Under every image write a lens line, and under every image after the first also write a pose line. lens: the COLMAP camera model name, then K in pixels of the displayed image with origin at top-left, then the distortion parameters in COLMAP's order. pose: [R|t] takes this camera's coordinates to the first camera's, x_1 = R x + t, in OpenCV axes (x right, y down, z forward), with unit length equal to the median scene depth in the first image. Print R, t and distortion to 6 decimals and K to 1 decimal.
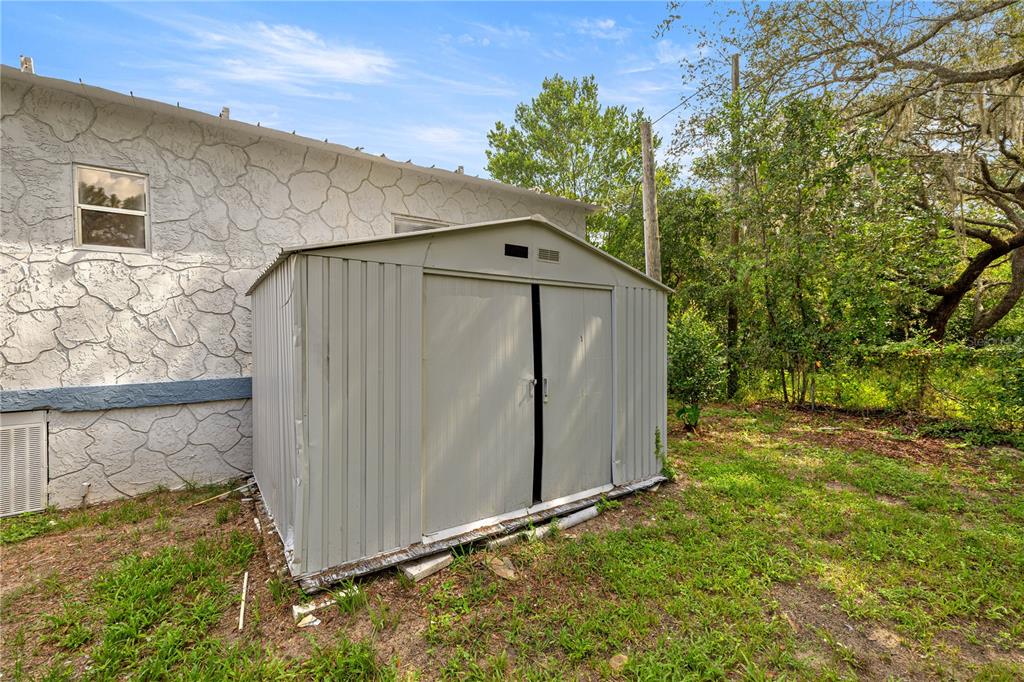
lens RADIAL K [[428.2, 0, 508.3], [0, 428.2, 342.4], [0, 0, 1]] dist [0.002593, -0.000330]
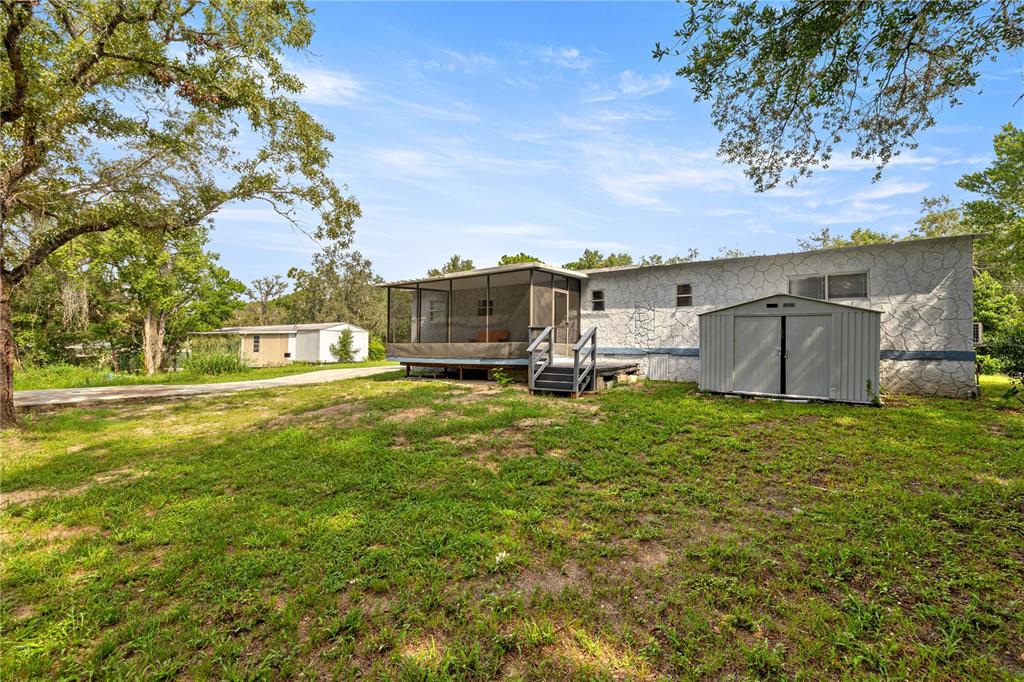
lens RADIAL K [[428.2, 0, 525.4], [0, 428.2, 332.9], [0, 0, 1]] dist [0.002593, -0.000330]
pose [[0.353671, 0.002419, -0.935367, 1.811939], [-0.017260, 0.999843, -0.003941, 0.014610], [0.935211, 0.017539, 0.353657, -1.365249]]
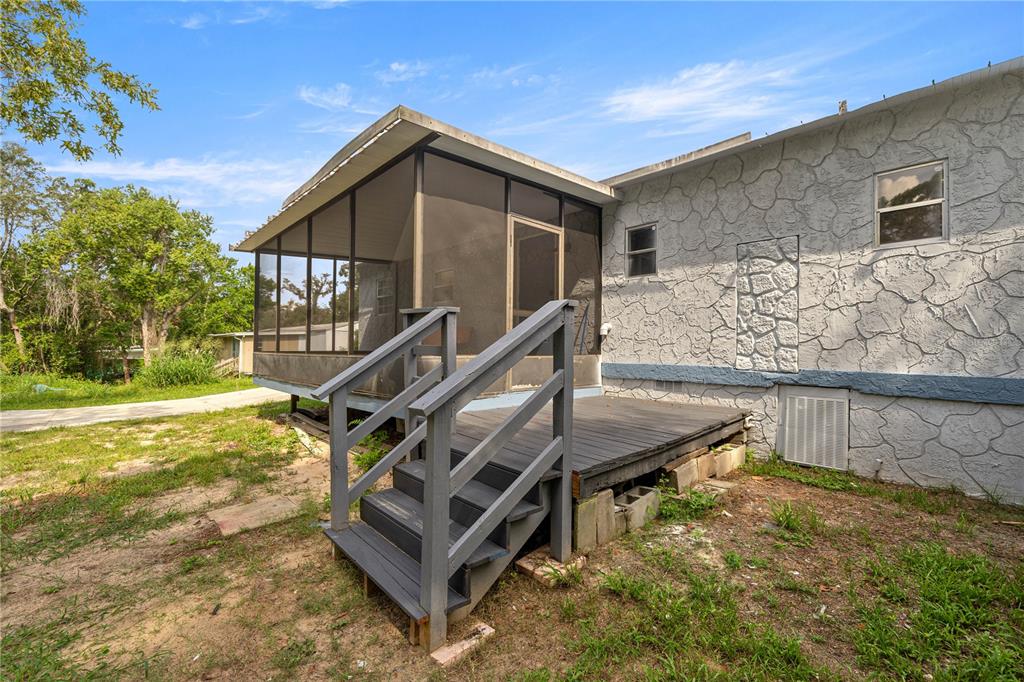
lens RADIAL K [[428.2, 0, 518.0], [0, 428.2, 340.6], [0, 0, 1]] dist [0.002593, -0.000330]
pose [[0.147322, 0.018693, -0.988912, -0.028030], [-0.009877, 0.999799, 0.017428, 0.009157], [0.989039, 0.007200, 0.147477, -0.089773]]
